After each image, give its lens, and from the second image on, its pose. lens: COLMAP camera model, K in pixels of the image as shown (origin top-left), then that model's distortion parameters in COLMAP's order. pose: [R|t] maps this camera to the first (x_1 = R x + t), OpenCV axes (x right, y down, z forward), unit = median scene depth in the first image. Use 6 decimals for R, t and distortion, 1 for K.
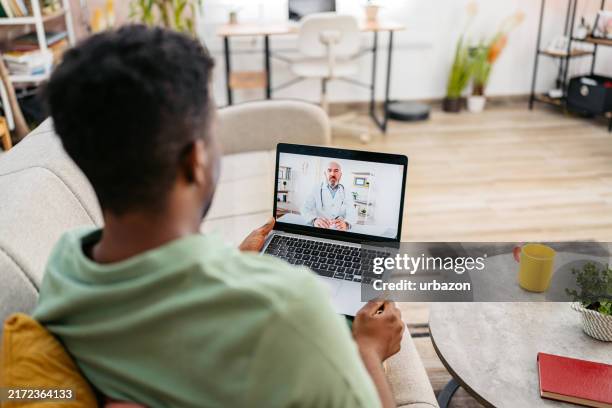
lens RADIAL K [[577.1, 0, 276.3], [0, 577.1, 185.8], [0, 0, 1]] dist [-0.176714, 0.382997]
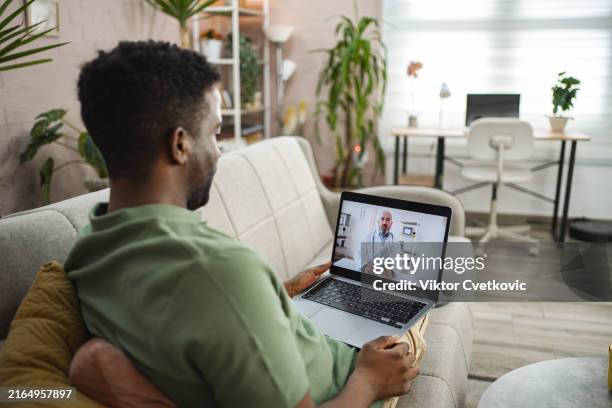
lens RADIAL K [[577.1, 0, 276.3], [0, 577.1, 185.8], [0, 0, 1]] dist [-0.176714, 0.382997]
pose [[0.930847, 0.089865, -0.354185, 0.265285], [-0.157825, 0.973090, -0.167888, 0.114951], [0.329567, 0.212178, 0.919982, -0.029671]]
